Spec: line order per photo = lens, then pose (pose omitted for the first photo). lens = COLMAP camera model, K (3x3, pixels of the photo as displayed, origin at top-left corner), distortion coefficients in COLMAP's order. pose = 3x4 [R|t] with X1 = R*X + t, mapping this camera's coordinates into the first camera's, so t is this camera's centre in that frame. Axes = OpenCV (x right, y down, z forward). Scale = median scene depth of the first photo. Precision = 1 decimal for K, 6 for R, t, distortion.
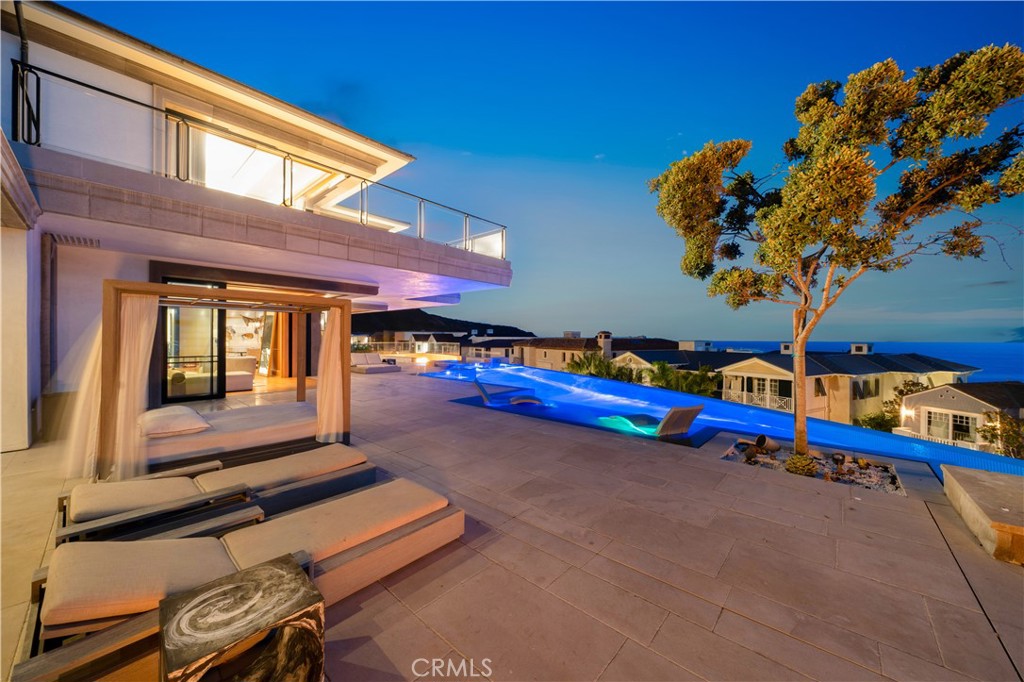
lens RADIAL K [[367.2, 0, 512.0], [0, 367.2, 341.0], [0, 0, 1]] dist [0.000577, 0.000025]
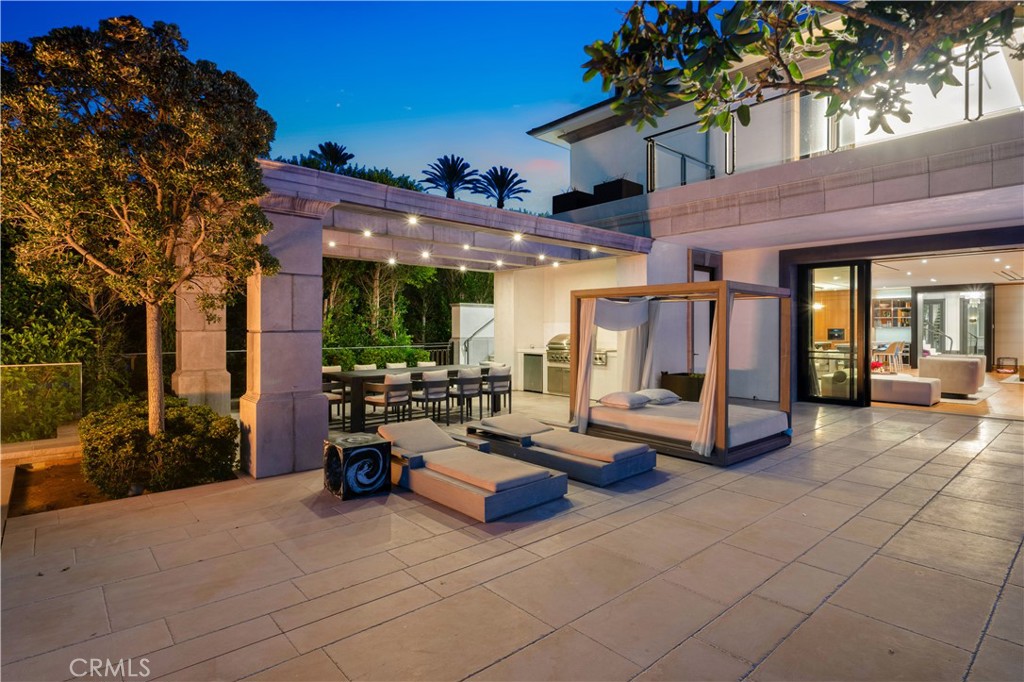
lens RADIAL K [[525.7, 0, 513.5], [0, 525.7, 327.3], [0, 0, 1]] dist [-0.000583, -0.000037]
pose [[-0.117304, -0.008059, -0.993063, 0.693725], [-0.007763, 0.999944, -0.007198, -0.000831], [0.993066, 0.006865, -0.117360, 0.660822]]
